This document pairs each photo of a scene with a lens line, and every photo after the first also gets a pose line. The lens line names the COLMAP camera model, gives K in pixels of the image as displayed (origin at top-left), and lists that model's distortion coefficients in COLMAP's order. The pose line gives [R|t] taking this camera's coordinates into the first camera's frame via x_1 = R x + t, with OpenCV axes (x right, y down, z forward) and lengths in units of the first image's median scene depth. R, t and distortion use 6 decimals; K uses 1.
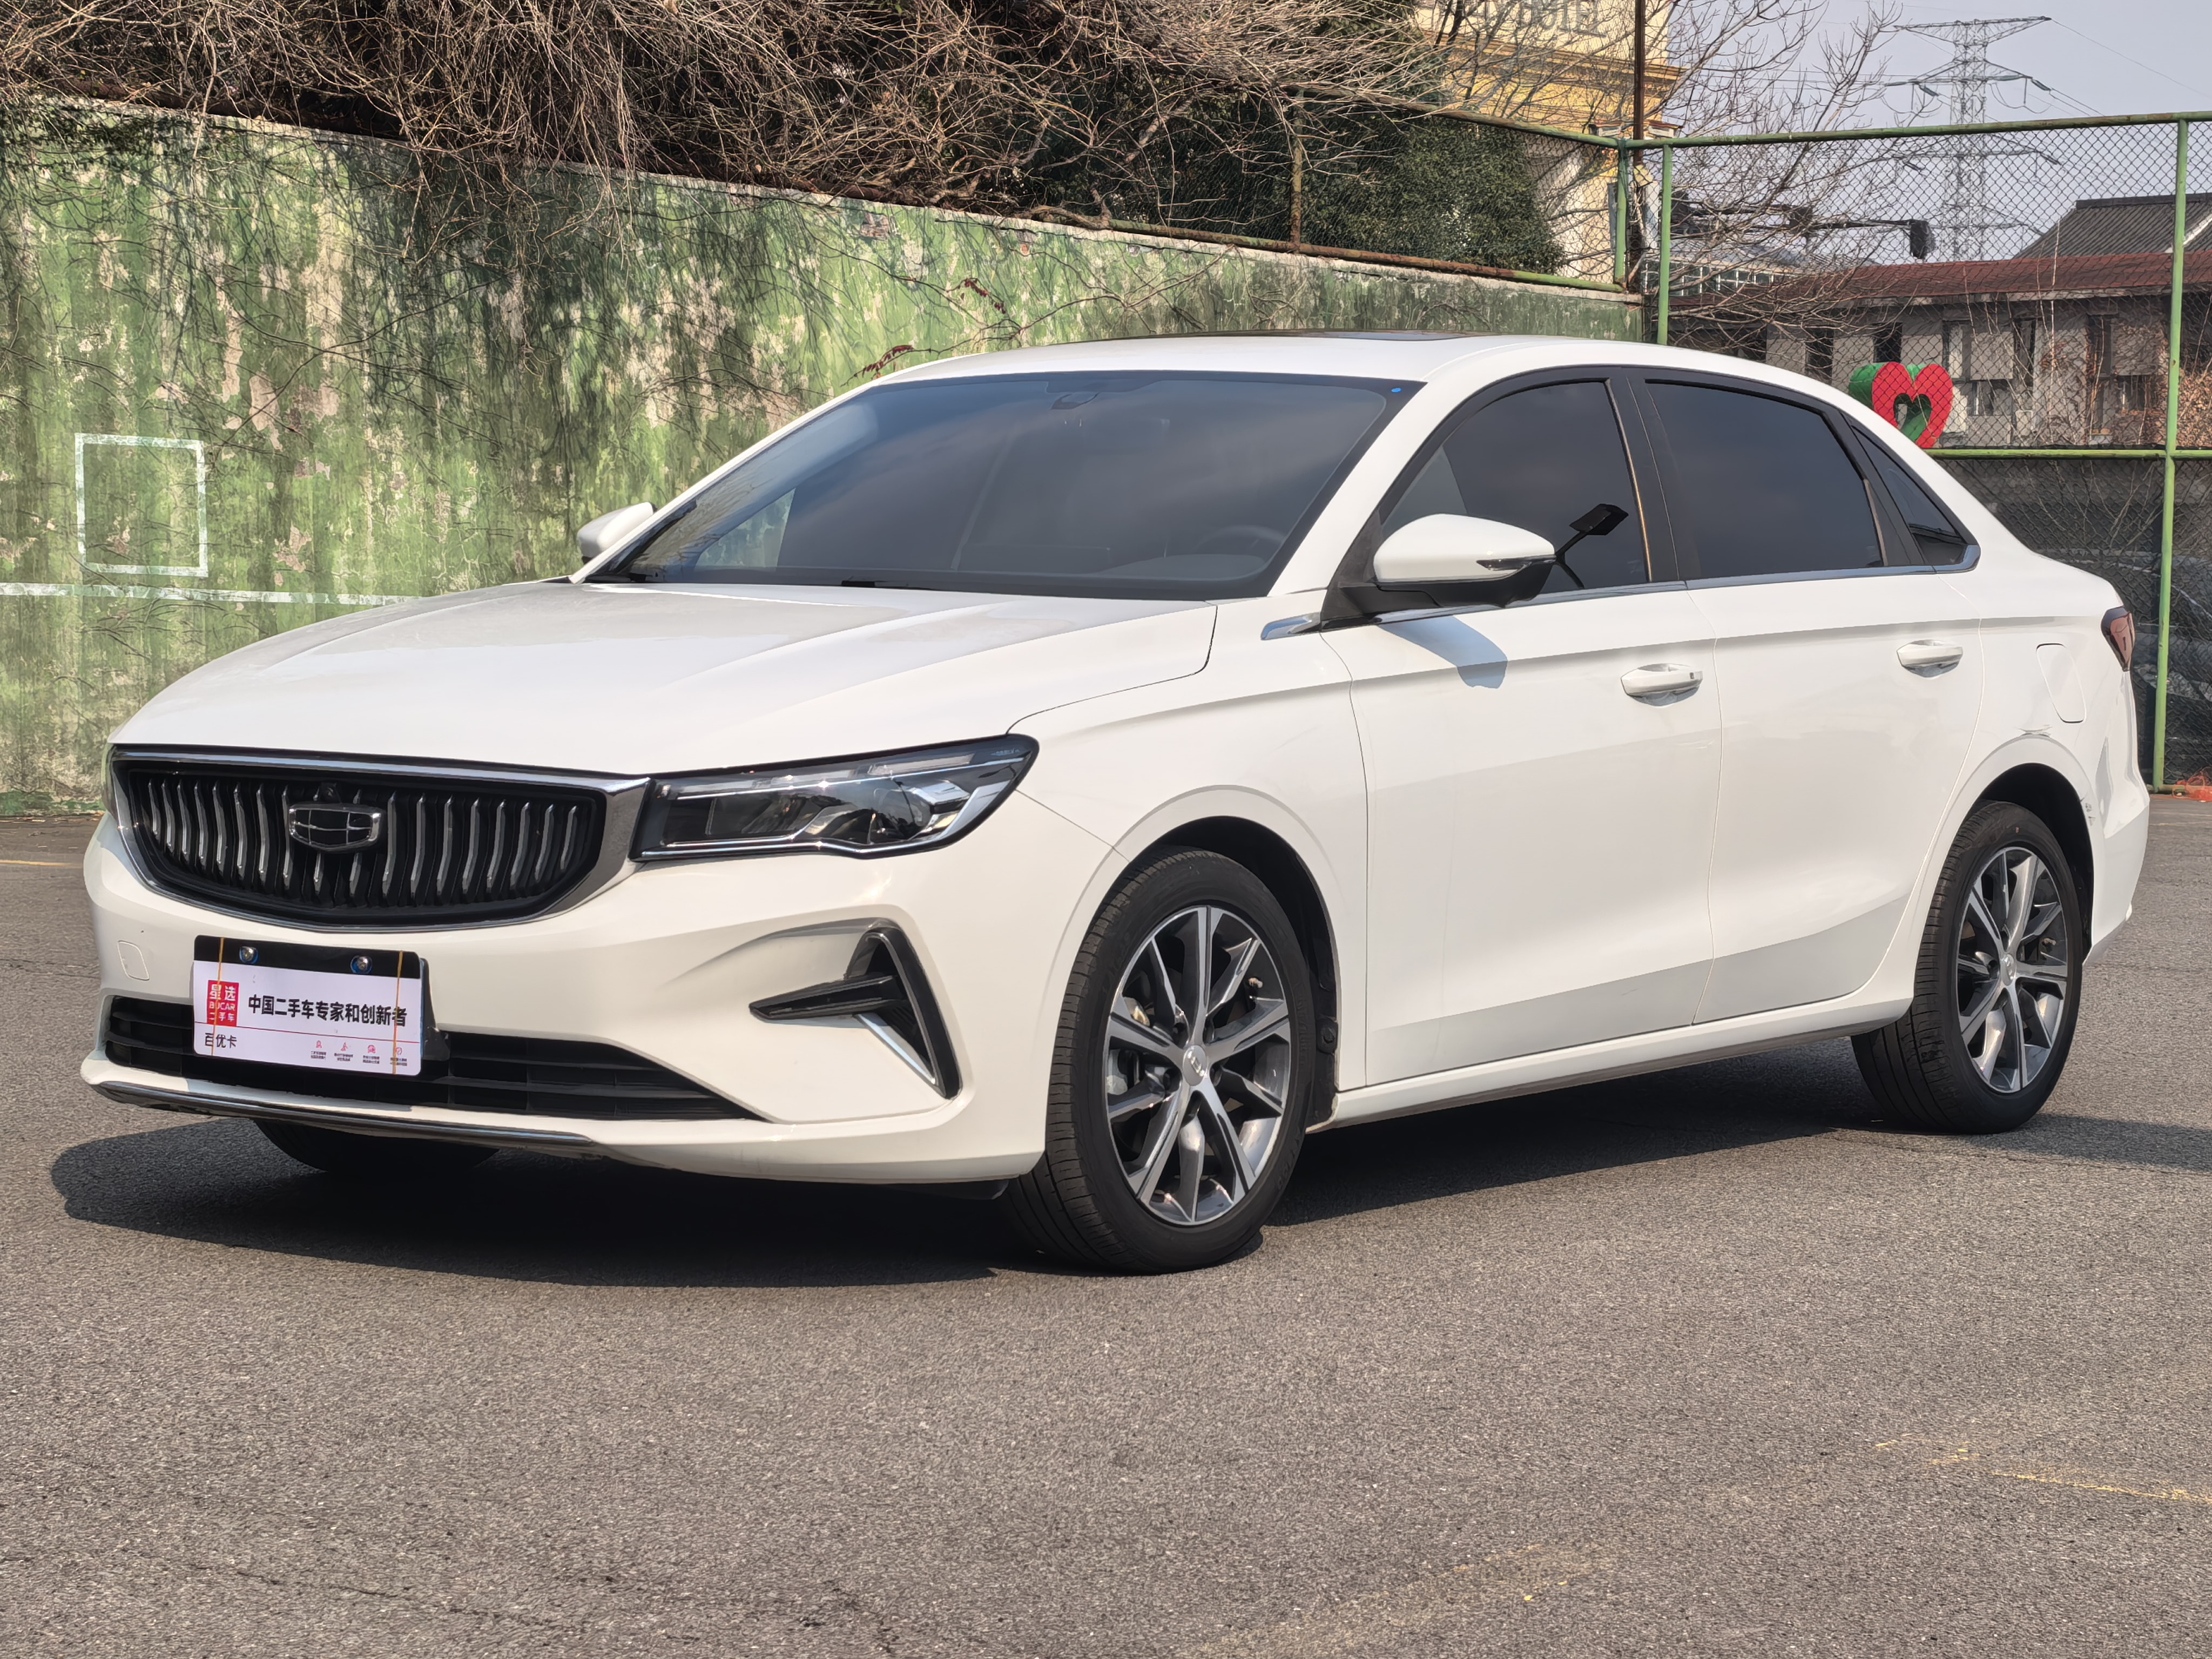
lens RADIAL K [[4712.3, 0, 1106.0], [0, 4712.3, 829.5], [0, 0, 1]] dist [0.302186, 0.032788]
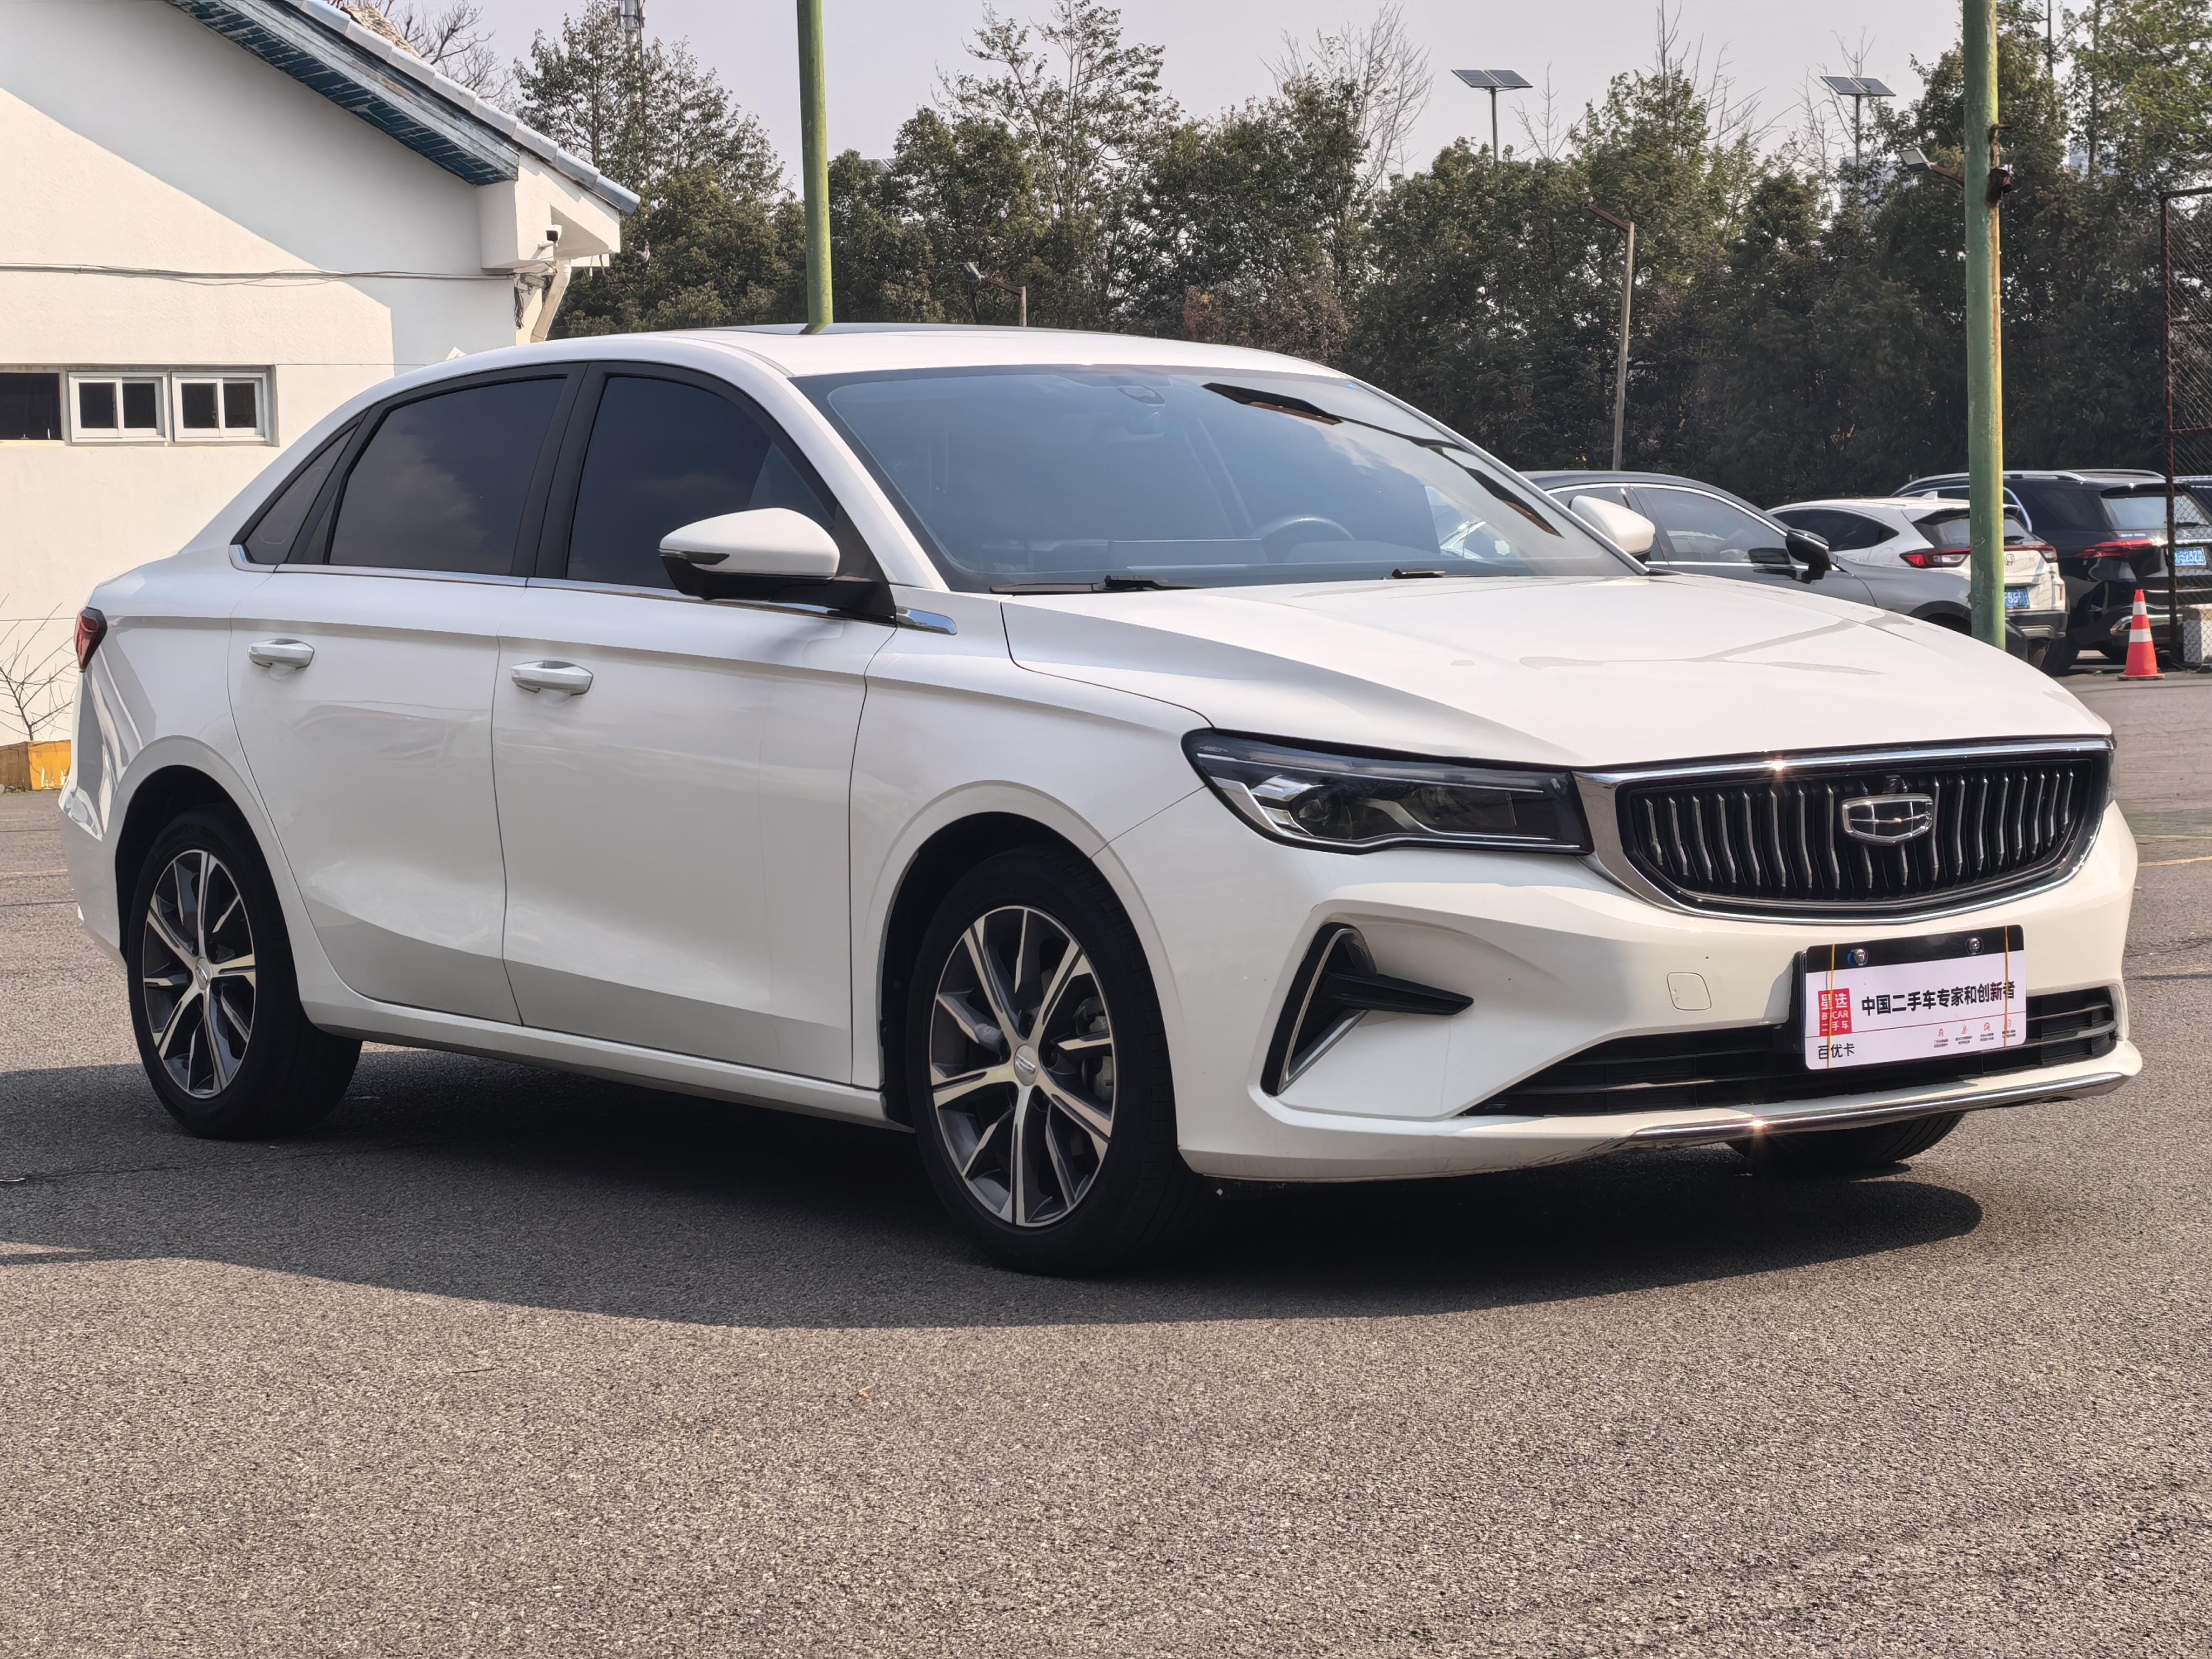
lens RADIAL K [[4712.3, 0, 1106.0], [0, 4712.3, 829.5], [0, 0, 1]] dist [0.302186, 0.032788]
pose [[0.271672, -0.082969, 0.958807, -1.171550], [0.084713, 0.994471, 0.062052, -0.074475], [-0.958654, 0.064366, 0.277198, 0.888261]]
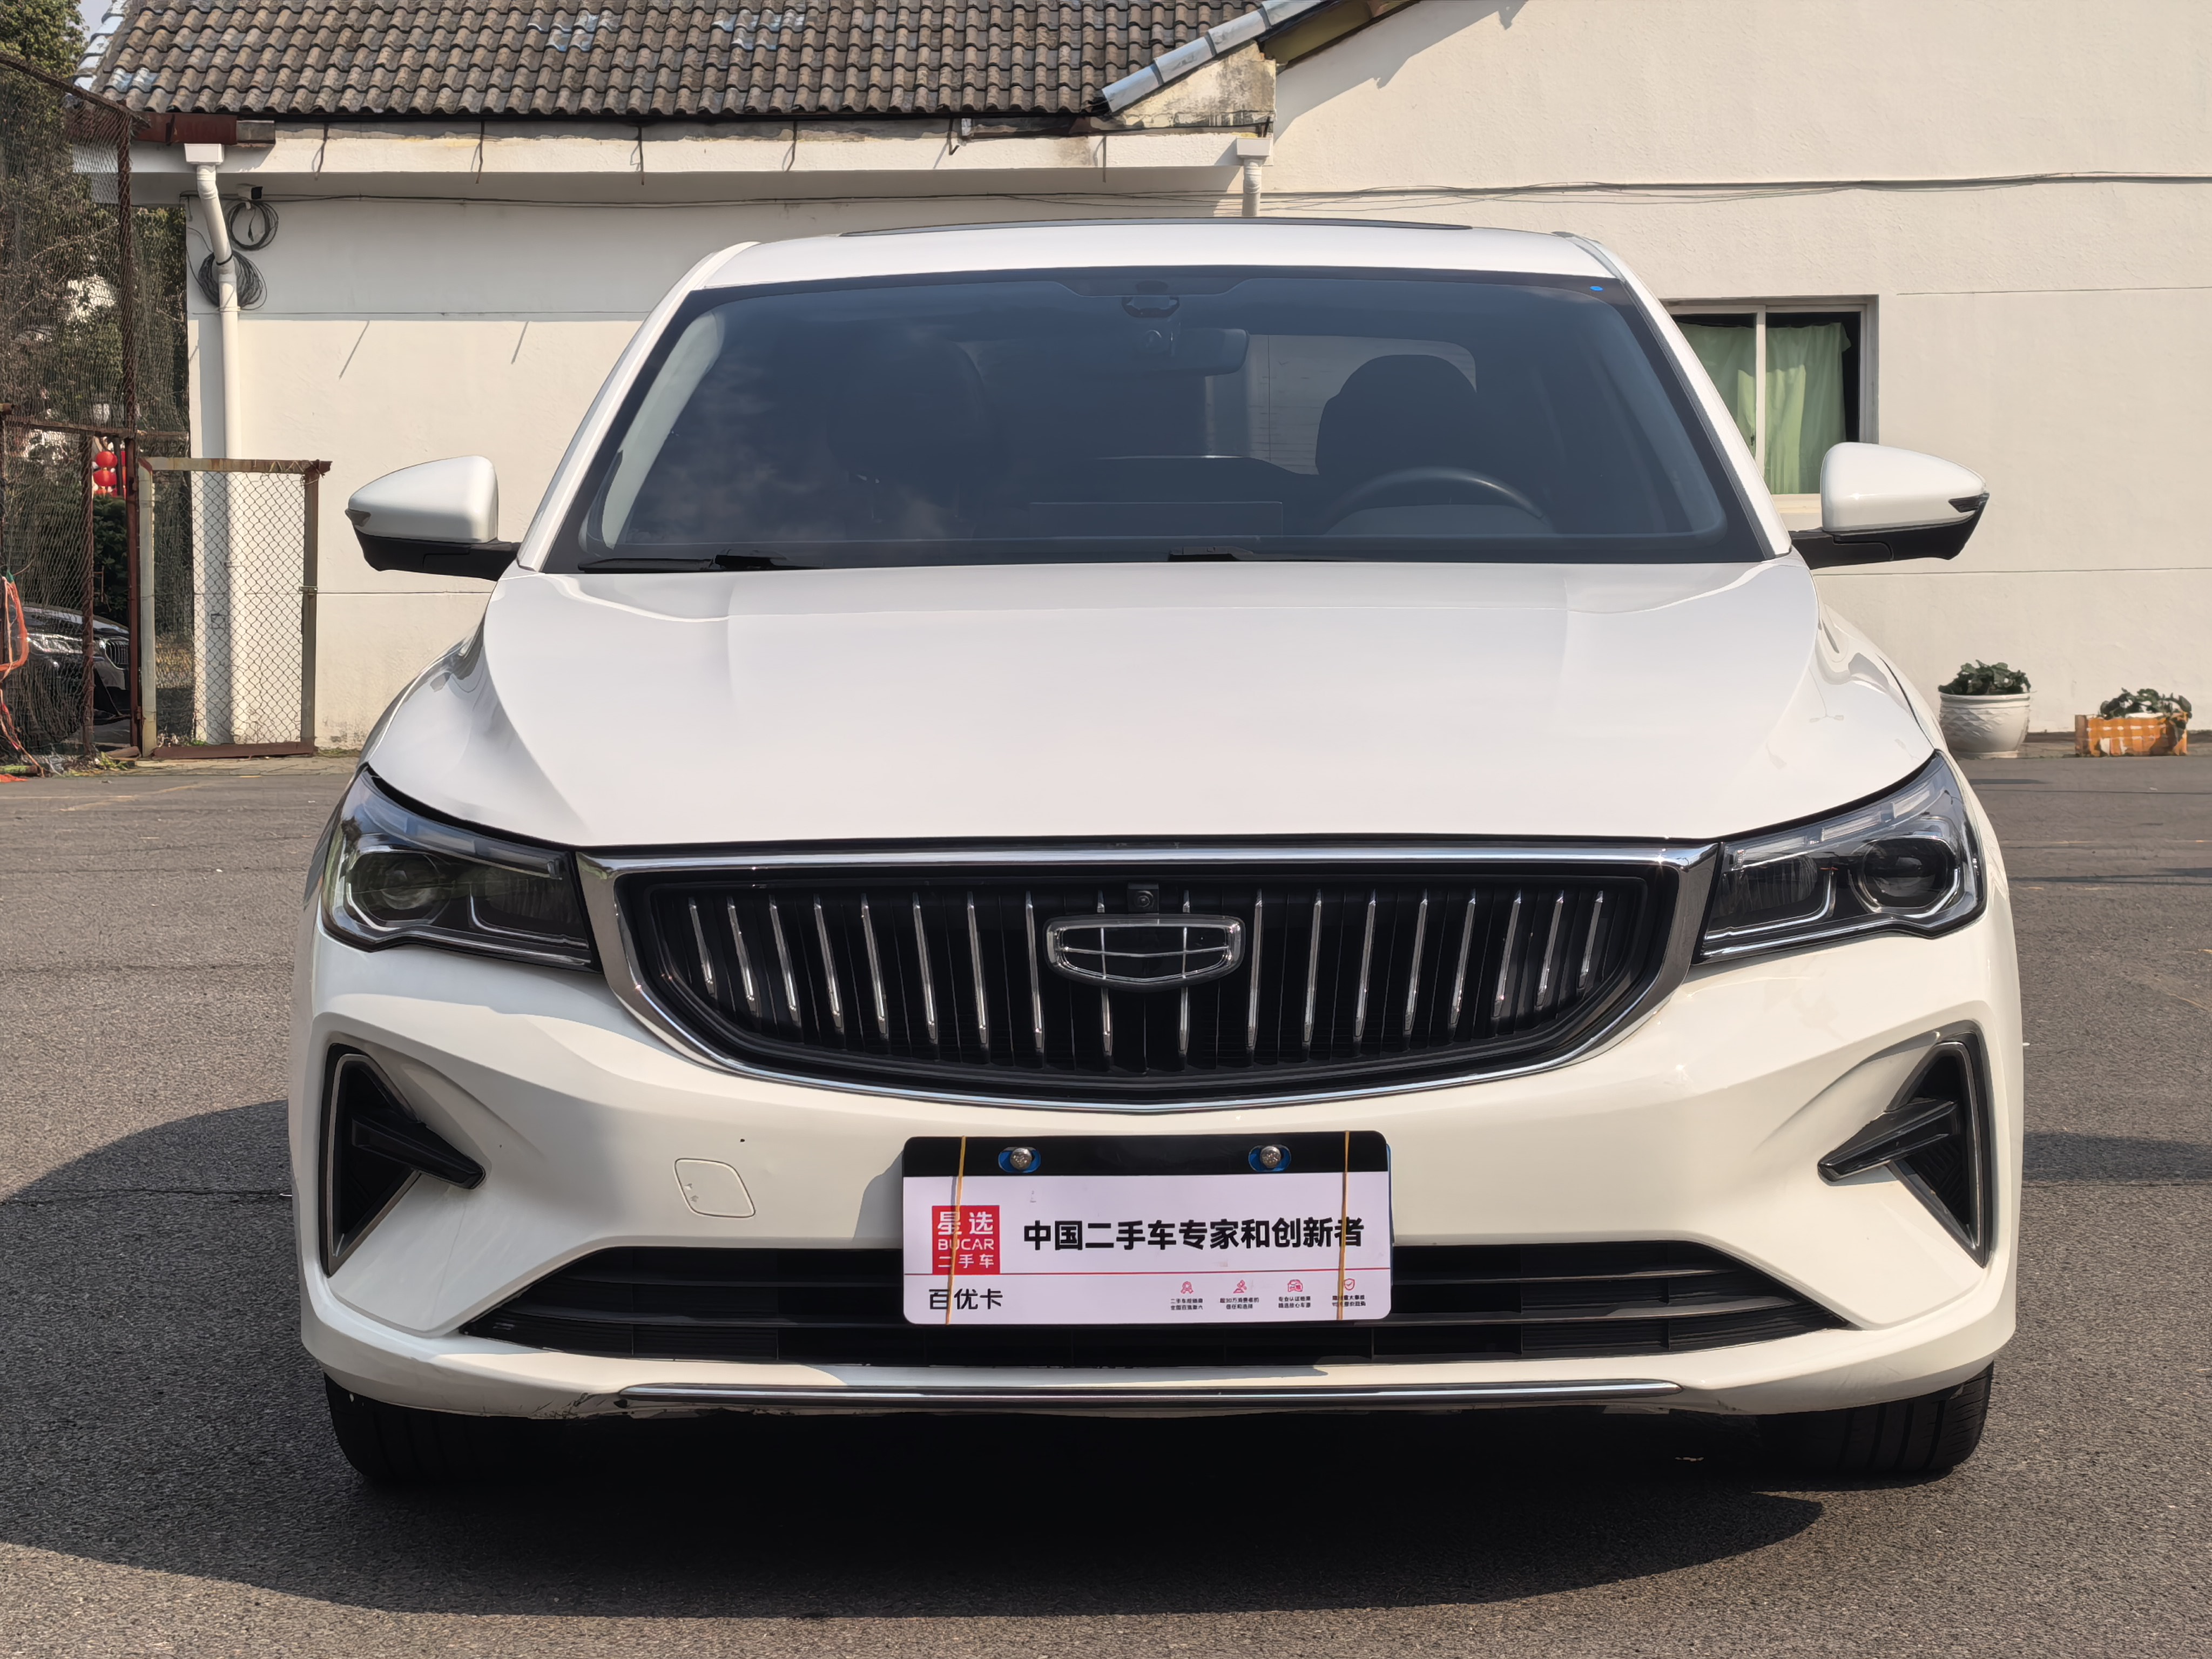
lens RADIAL K [[4712.3, 0, 1106.0], [0, 4712.3, 829.5], [0, 0, 1]] dist [0.302186, 0.032788]
pose [[0.813221, -0.062682, 0.578570, -0.542973], [0.058275, 0.997956, 0.026207, -0.034519], [-0.579030, 0.012404, 0.815212, 0.481394]]
